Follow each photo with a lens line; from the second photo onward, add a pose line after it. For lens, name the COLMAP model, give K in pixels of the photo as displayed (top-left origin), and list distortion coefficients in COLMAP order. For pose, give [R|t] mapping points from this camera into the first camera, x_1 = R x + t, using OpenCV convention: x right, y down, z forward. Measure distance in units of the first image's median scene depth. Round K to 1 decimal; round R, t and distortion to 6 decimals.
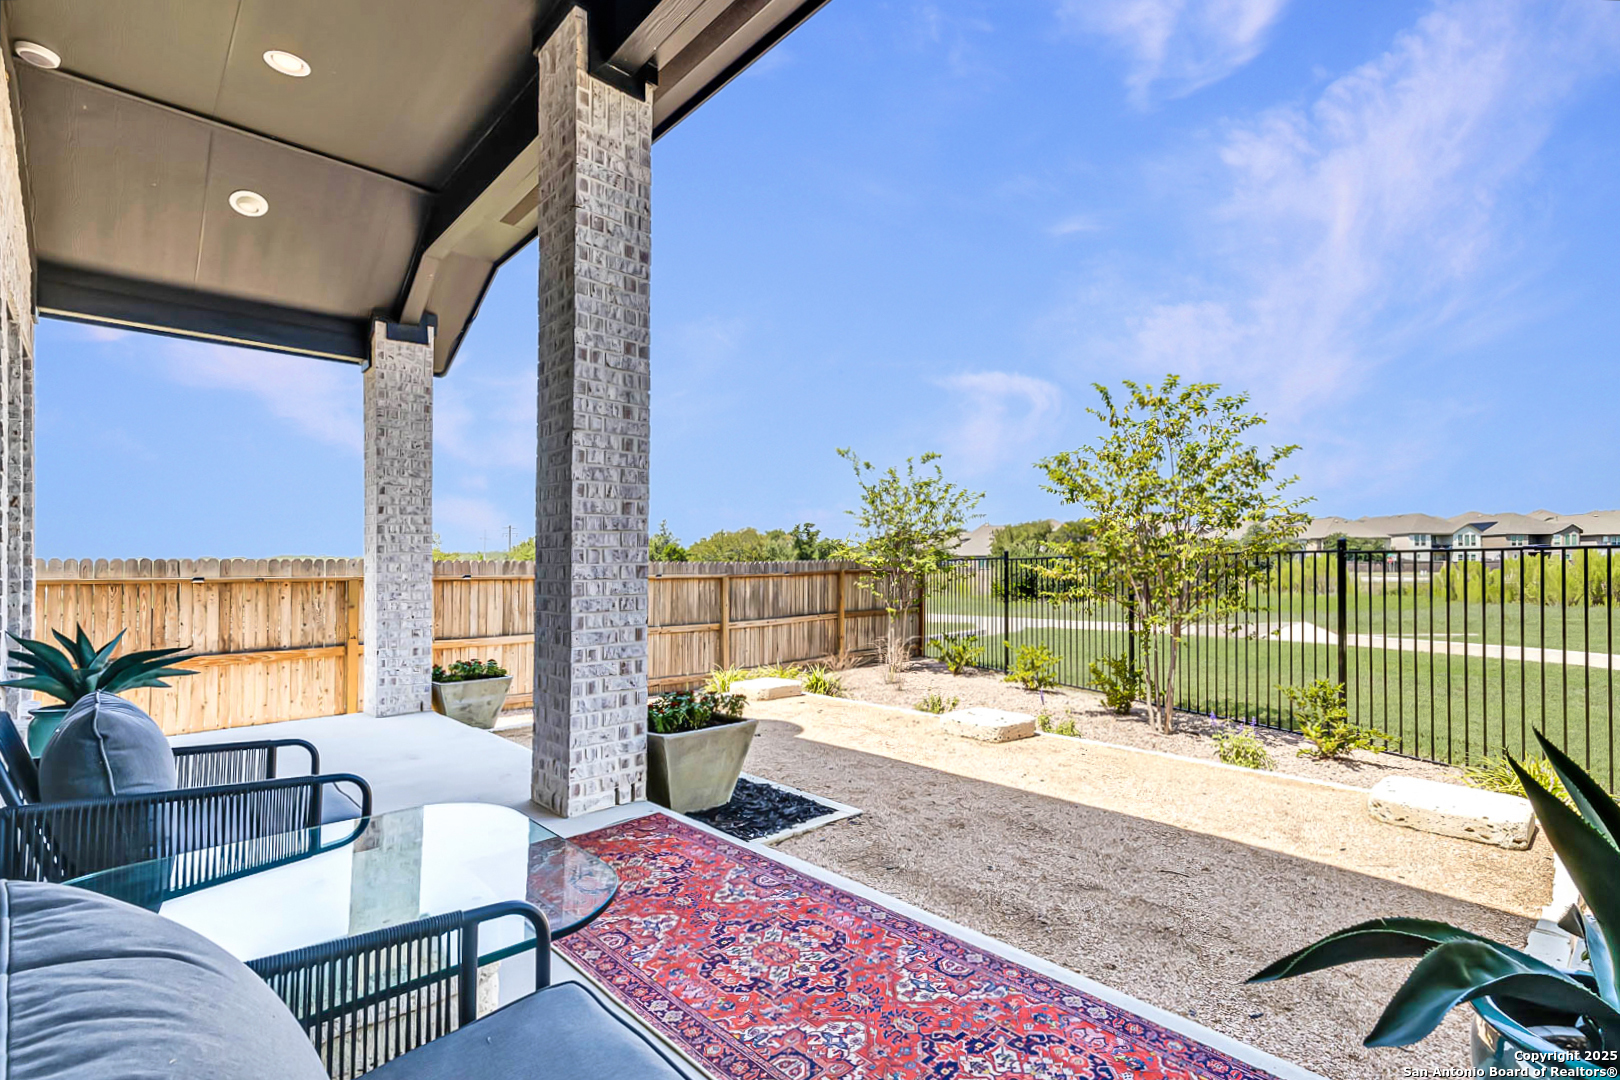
lens RADIAL K [[740.7, 0, 808.9], [0, 740.7, 561.8], [0, 0, 1]] dist [0.026930, 0.000079]
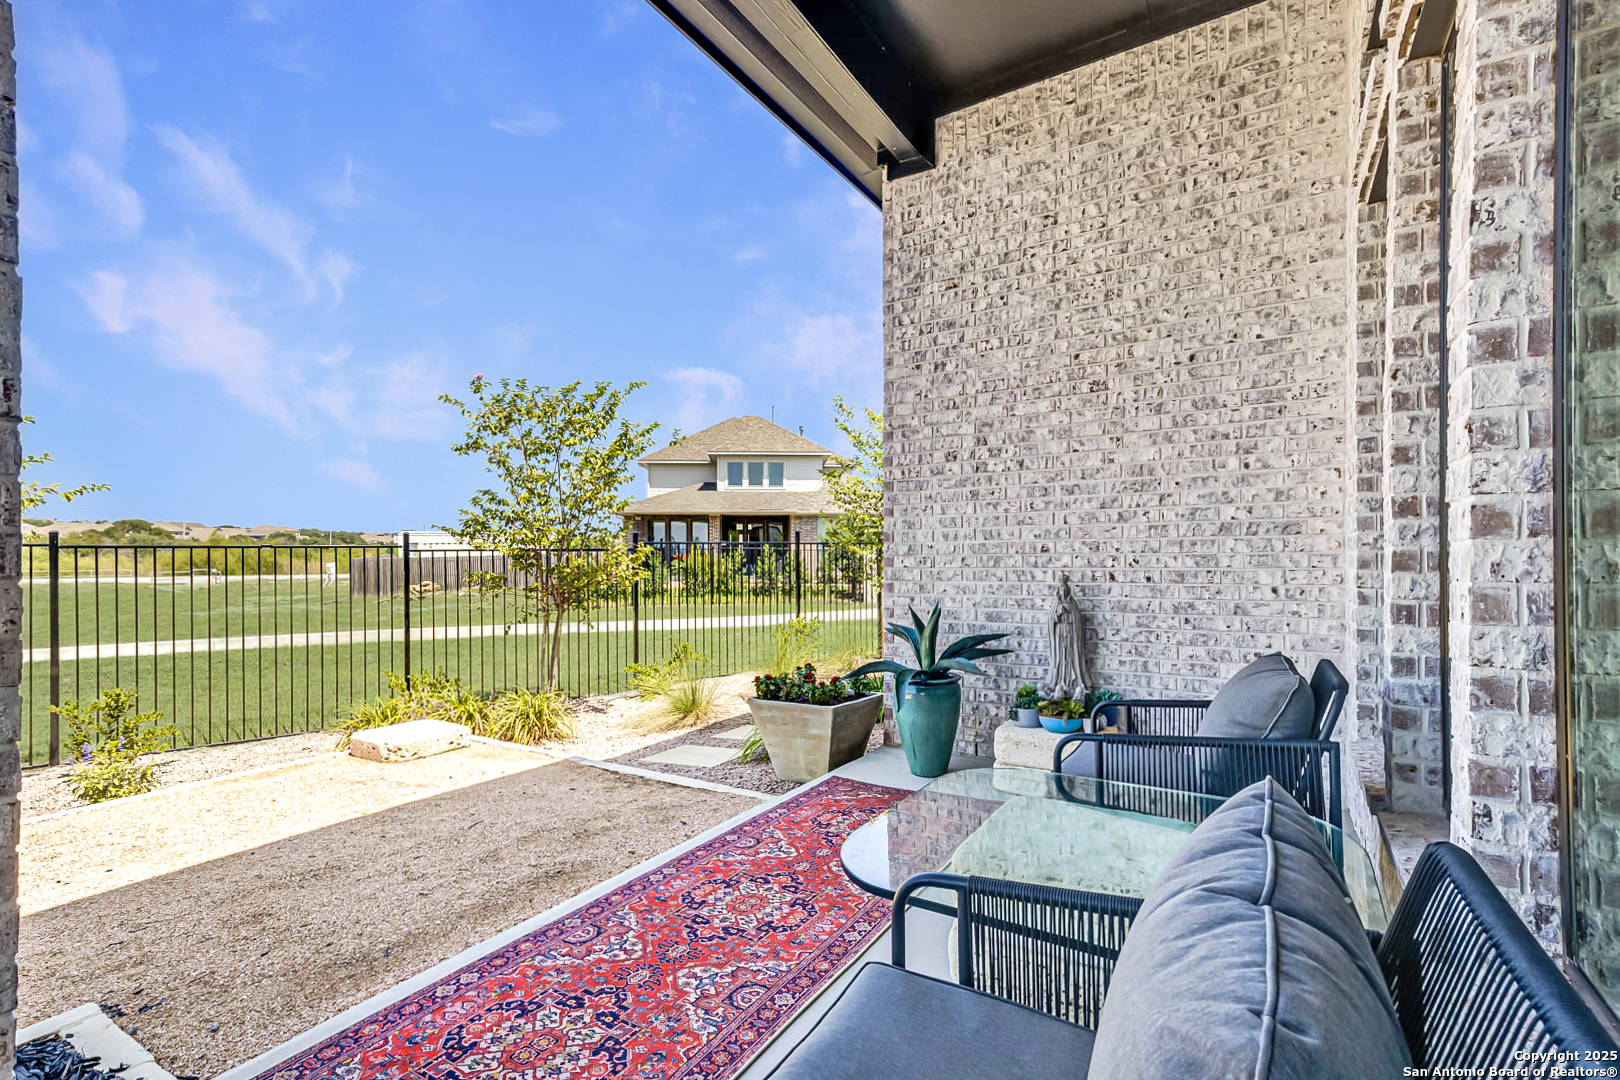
lens RADIAL K [[740.7, 0, 808.9], [0, 740.7, 561.8], [0, 0, 1]] dist [0.026930, 0.000079]
pose [[-0.242956, 0.002099, 0.970035, -1.020865], [0.000371, 0.999998, -0.002071, 0.021012], [-0.970037, -0.000143, -0.242956, 1.064134]]
